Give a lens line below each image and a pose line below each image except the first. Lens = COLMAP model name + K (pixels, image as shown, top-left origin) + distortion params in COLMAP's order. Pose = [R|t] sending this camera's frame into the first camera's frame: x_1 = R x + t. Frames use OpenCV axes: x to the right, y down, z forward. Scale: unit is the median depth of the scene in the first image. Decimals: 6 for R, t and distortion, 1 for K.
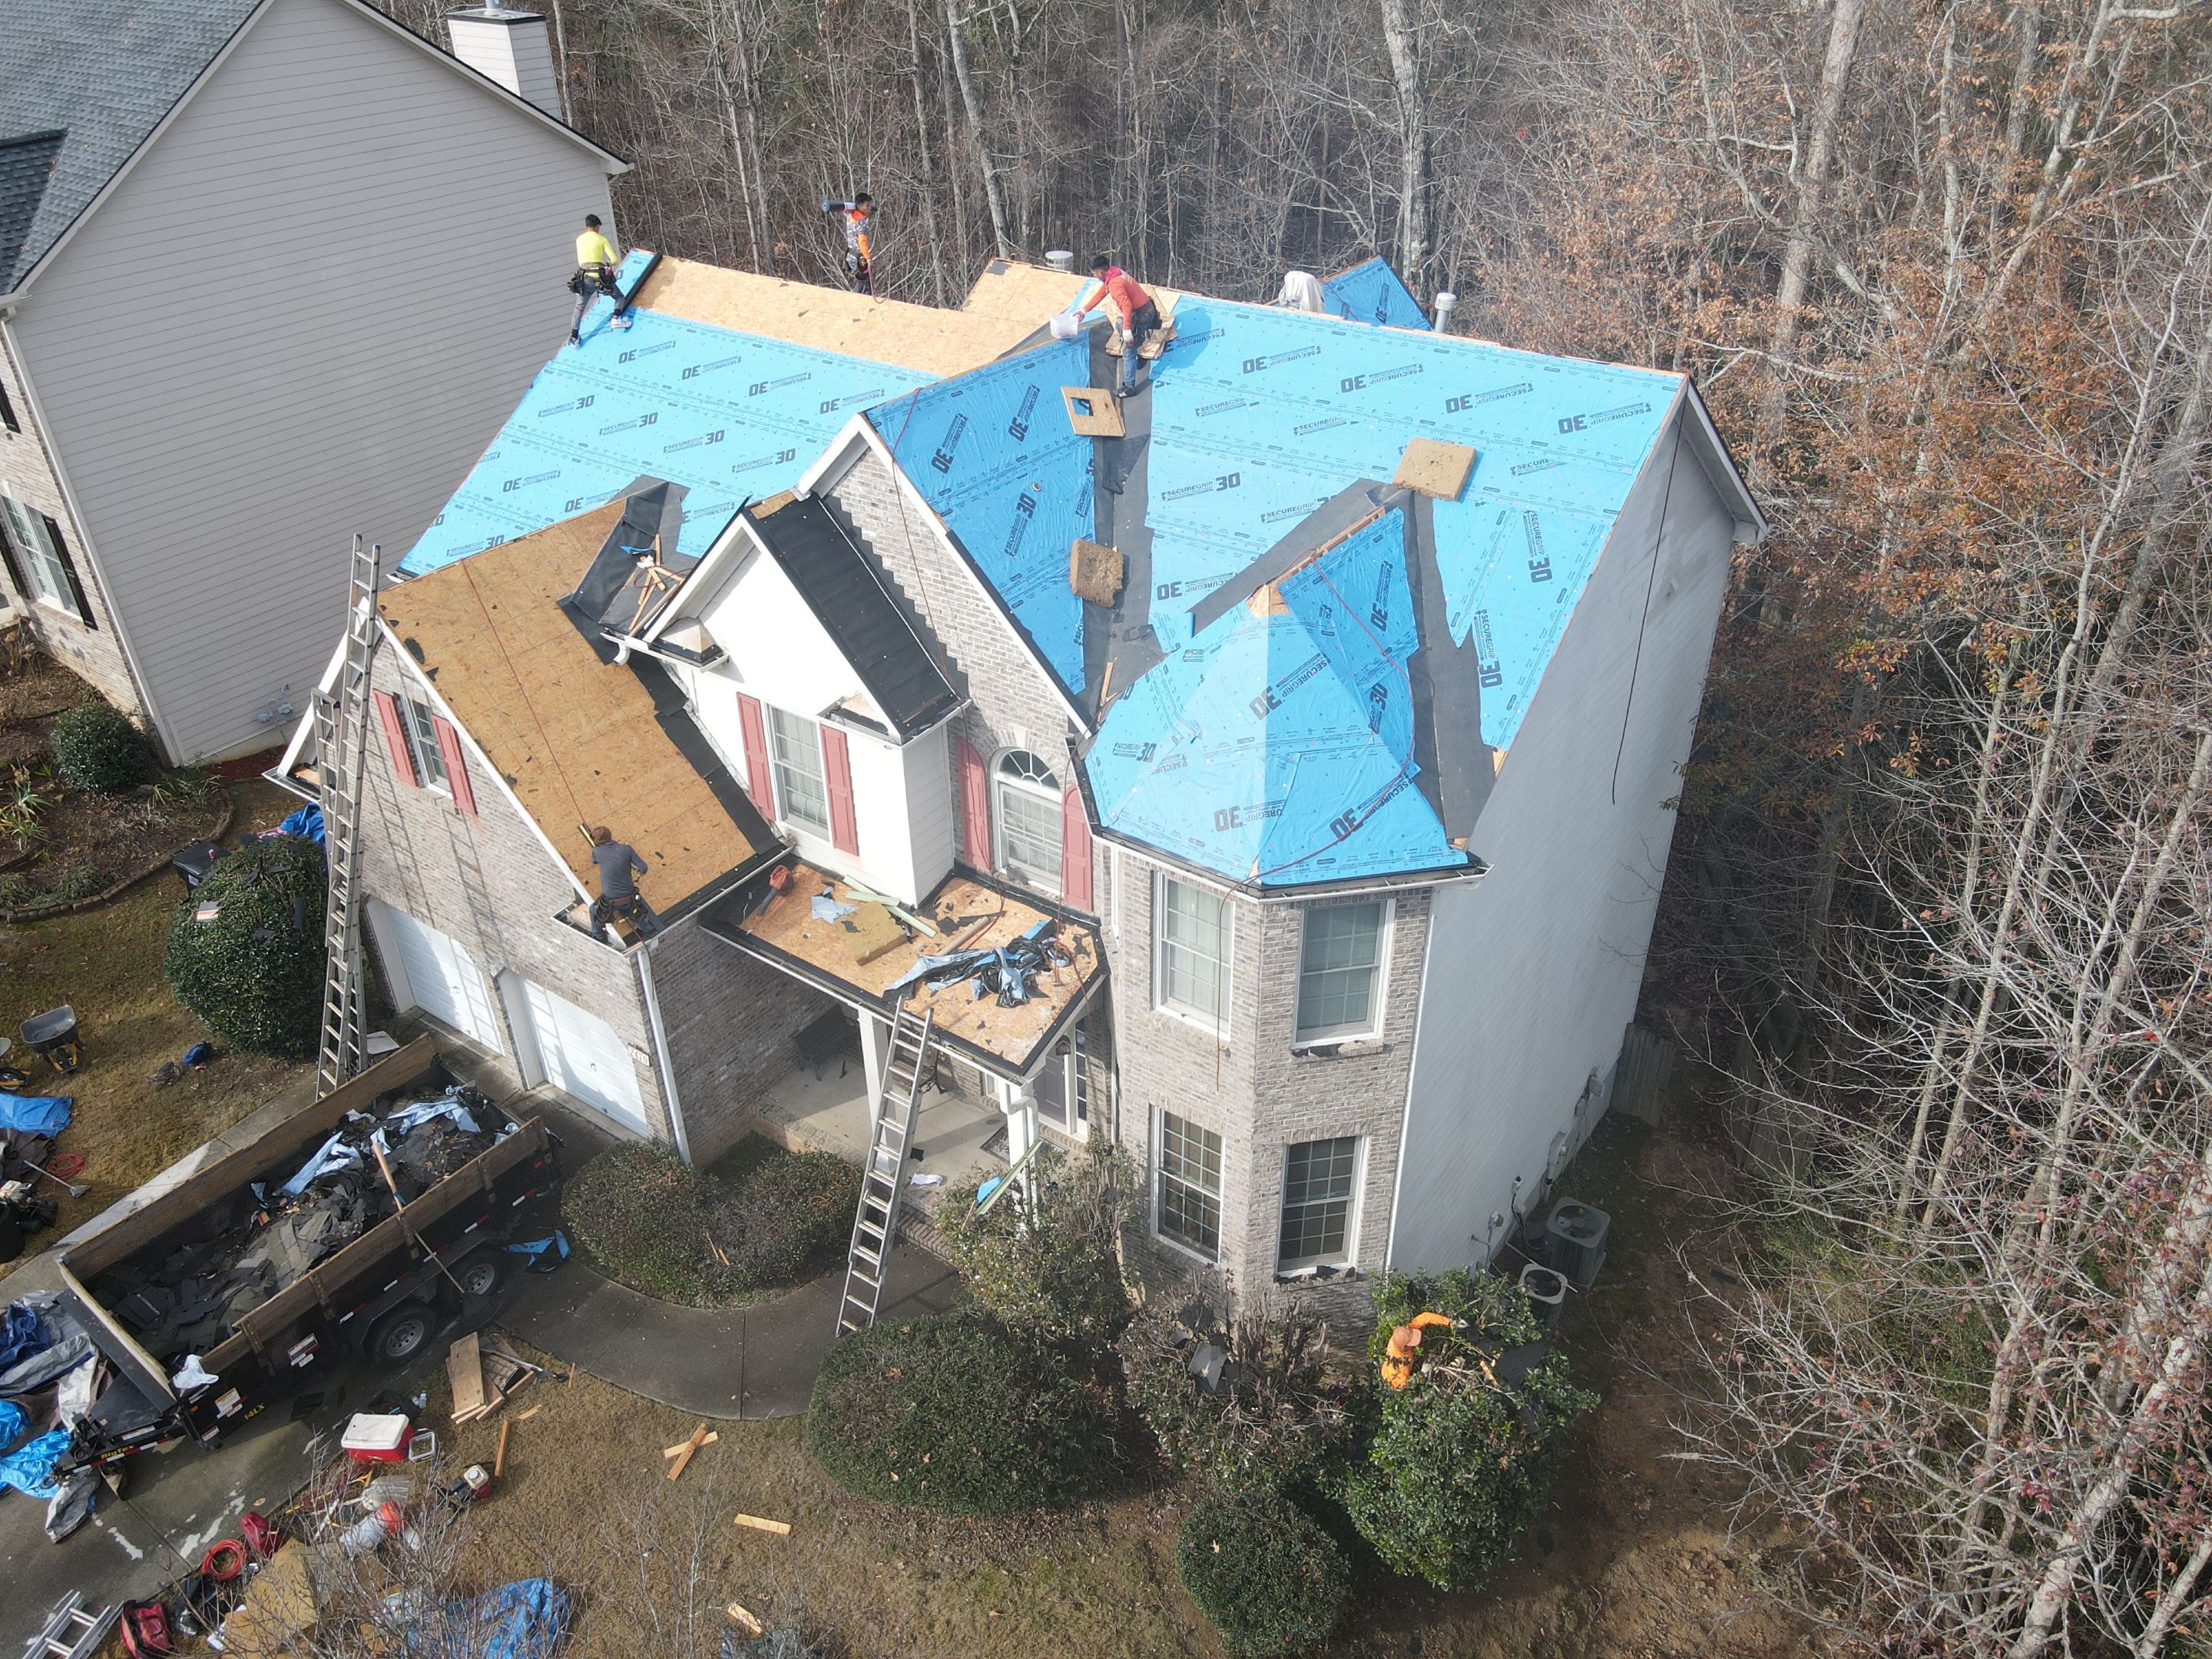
lens RADIAL K [[1614.6, 0, 1105.2], [0, 1614.6, 818.4], [0, 0, 1]] dist [0.008546, -0.000022]
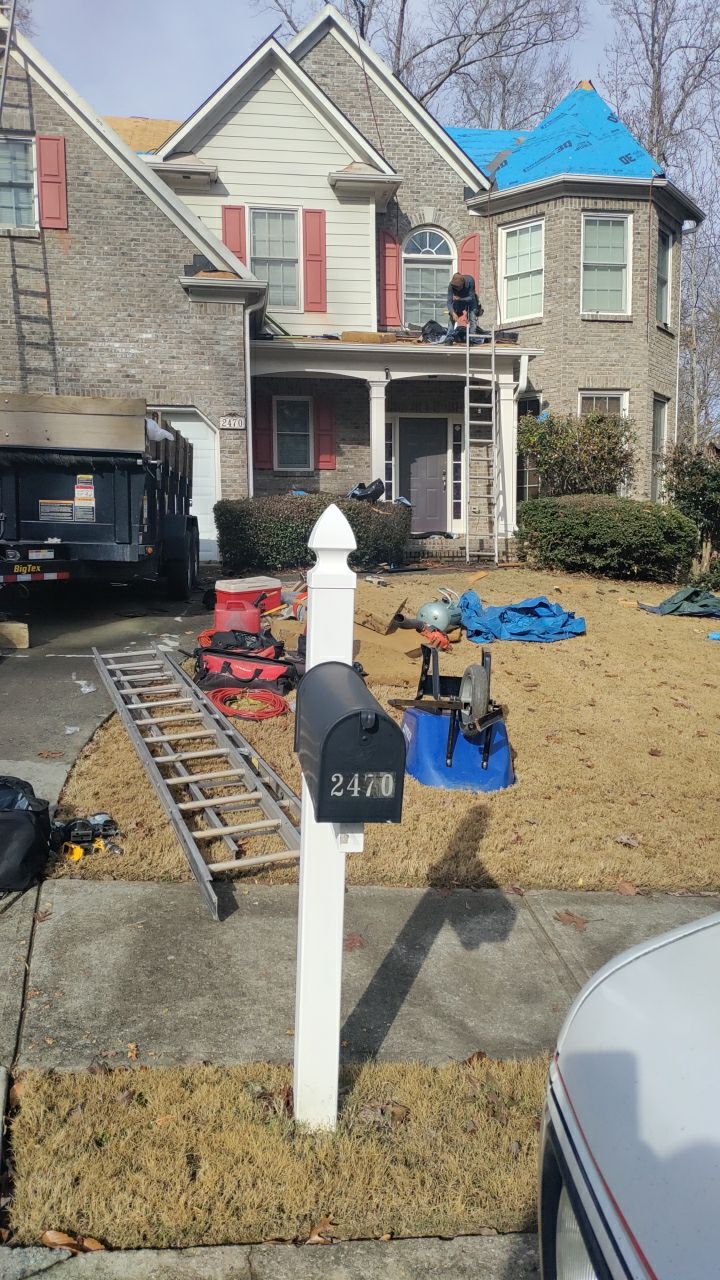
lens RADIAL K [[932.7, 0, 360.0], [0, 932.7, 635.2], [0, 0, 1]] dist [0.026757, -0.020851]
pose [[0.725024, -0.060071, 0.686099, -0.762760], [0.369500, 0.874611, -0.313887, 0.582413], [-0.581215, 0.481089, 0.656310, 0.597628]]
